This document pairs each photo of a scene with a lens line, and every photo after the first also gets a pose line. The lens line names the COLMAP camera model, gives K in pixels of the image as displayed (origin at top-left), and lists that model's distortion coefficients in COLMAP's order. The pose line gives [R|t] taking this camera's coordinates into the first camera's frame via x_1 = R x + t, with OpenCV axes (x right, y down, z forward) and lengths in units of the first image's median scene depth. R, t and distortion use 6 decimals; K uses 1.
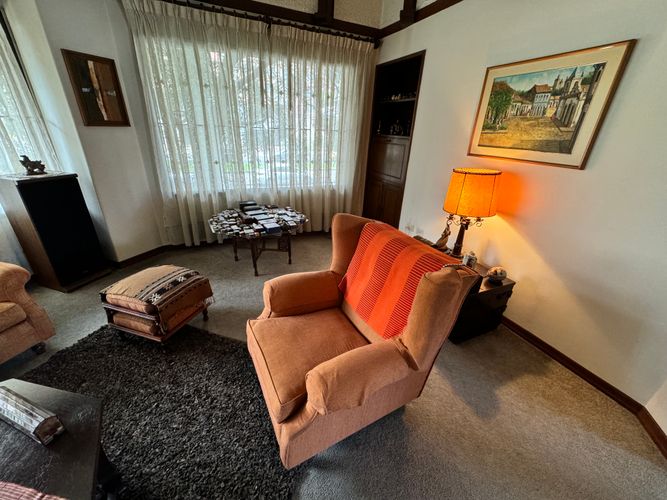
lens RADIAL K [[266.2, 0, 332.9], [0, 266.2, 249.0], [0, 0, 1]] dist [-0.002135, 0.000607]
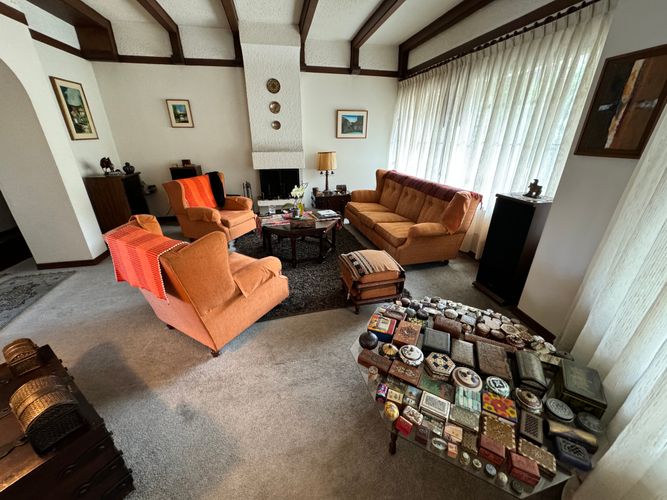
lens RADIAL K [[266.2, 0, 335.8], [0, 266.2, 247.3], [0, 0, 1]] dist [-0.002135, 0.000607]
pose [[-0.843629, 0.159628, -0.512648, 0.108425], [-0.267382, 0.703074, 0.658934, -0.581040], [0.465614, 0.692969, -0.550452, 1.252975]]
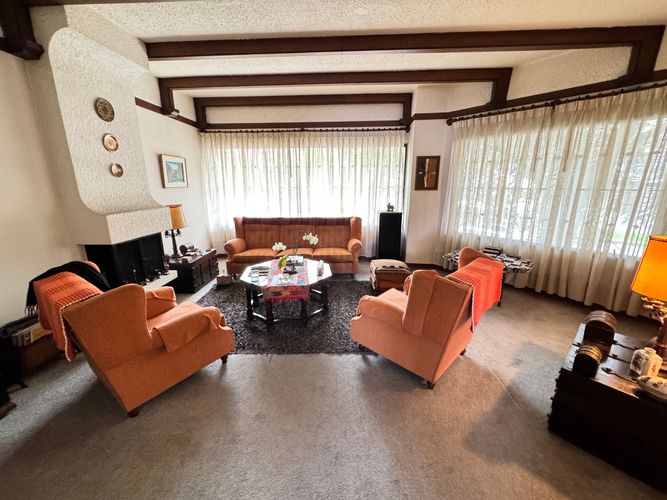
lens RADIAL K [[266.2, 0, 333.7], [0, 266.2, 245.4], [0, 0, 1]] dist [-0.002135, 0.000607]
pose [[0.292971, 0.171482, -0.940618, 0.780623], [-0.387142, 0.920807, 0.047289, 0.046470], [0.874236, 0.350299, 0.336157, -0.033765]]
